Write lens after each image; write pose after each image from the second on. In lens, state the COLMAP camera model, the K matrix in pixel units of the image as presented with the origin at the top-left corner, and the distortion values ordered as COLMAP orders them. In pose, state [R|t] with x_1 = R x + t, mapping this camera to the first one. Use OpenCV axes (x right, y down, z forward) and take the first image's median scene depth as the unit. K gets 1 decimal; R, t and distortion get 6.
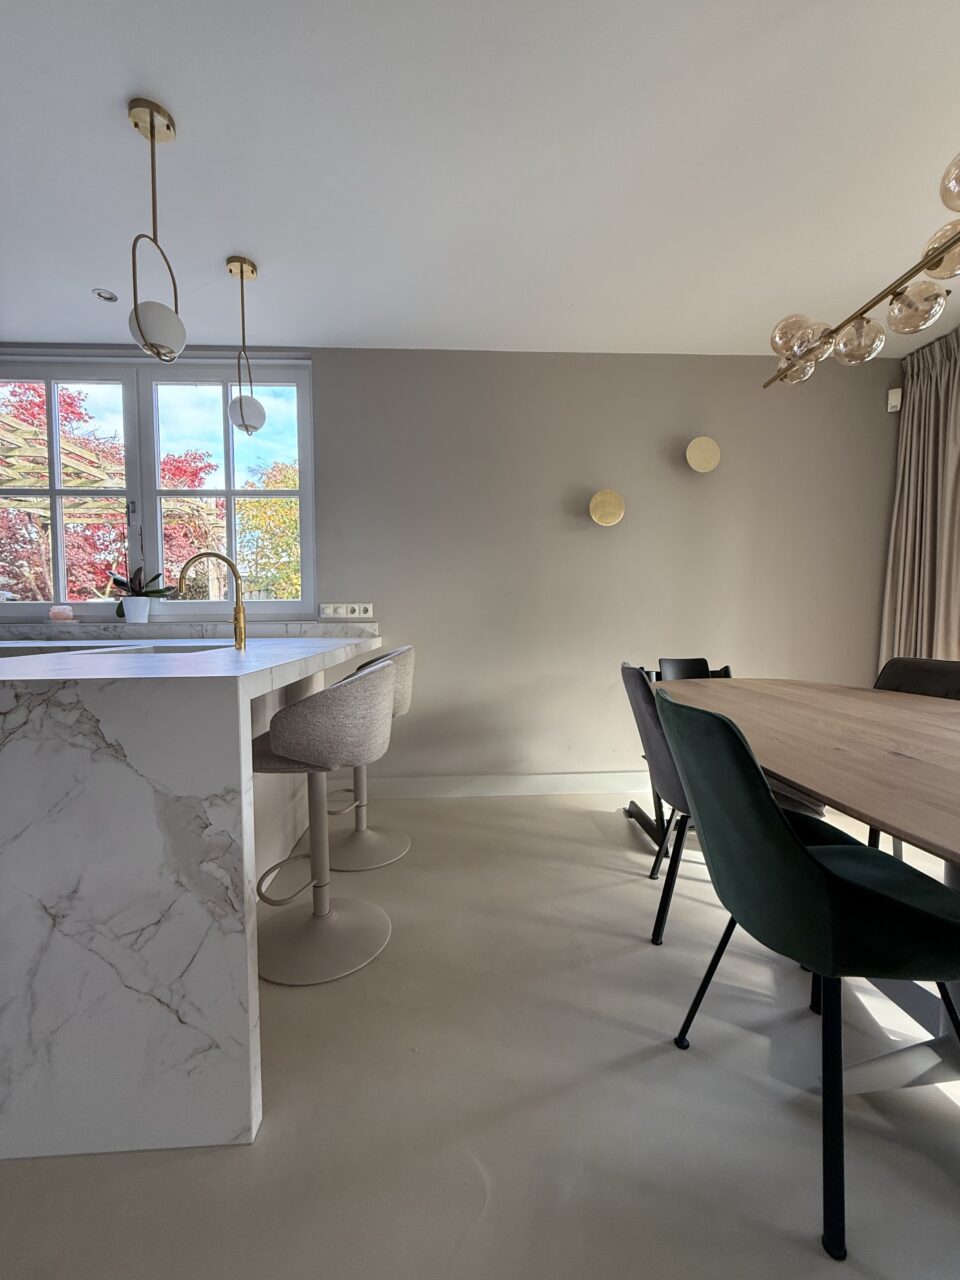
lens RADIAL K [[512.1, 0, 480.5], [0, 512.1, 634.3], [0, 0, 1]] dist [-0.005724, -0.000142]
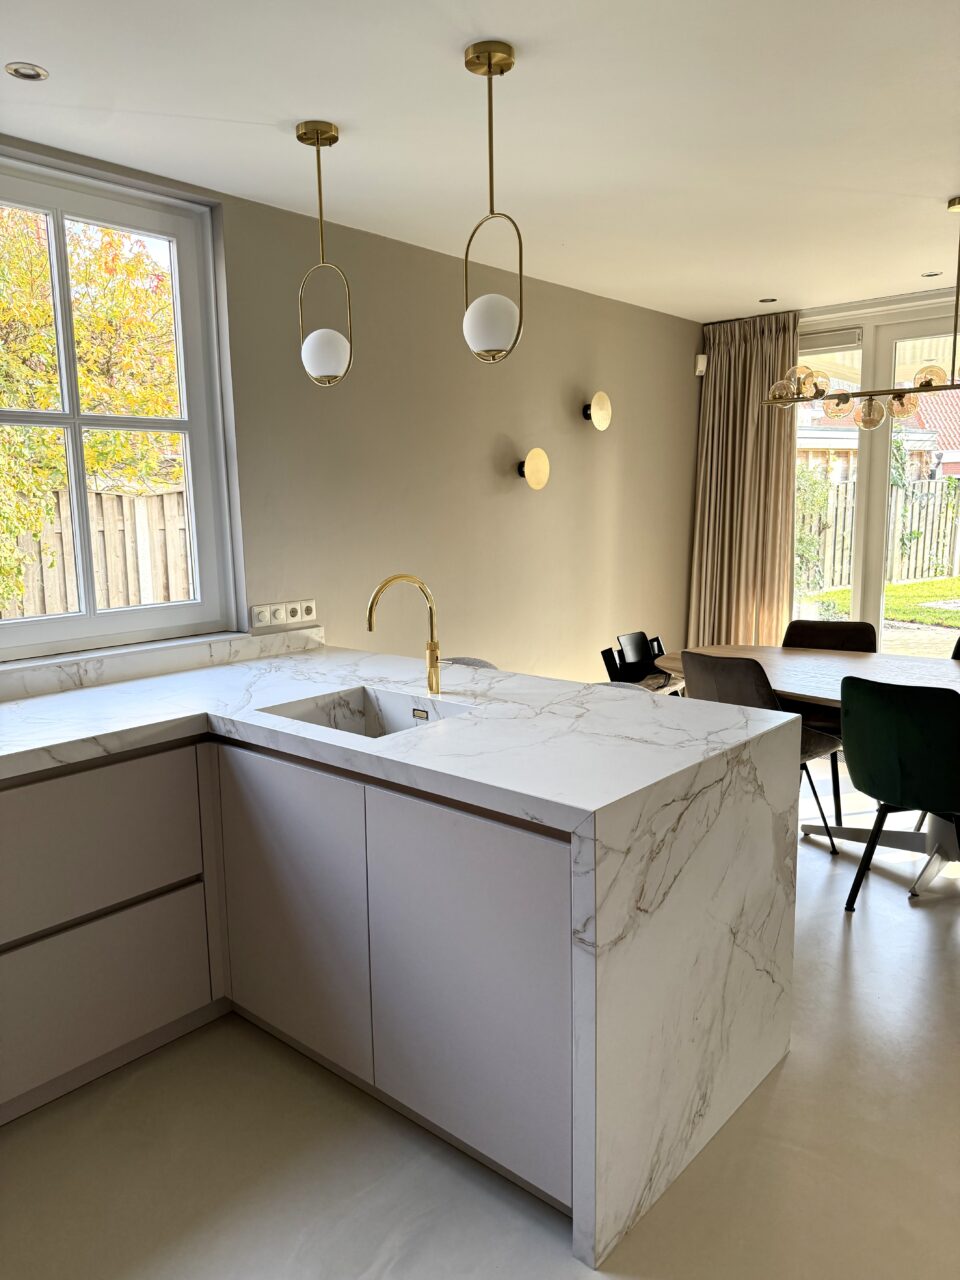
lens RADIAL K [[892.3, 0, 480.0], [0, 892.3, 640.0], [0, 0, 1]] dist [-0.024508, -0.004048]
pose [[0.715991, -0.106491, 0.689940, -0.890560], [0.036456, 0.992652, 0.115382, -0.137062], [-0.697157, -0.057460, 0.714612, -0.017344]]
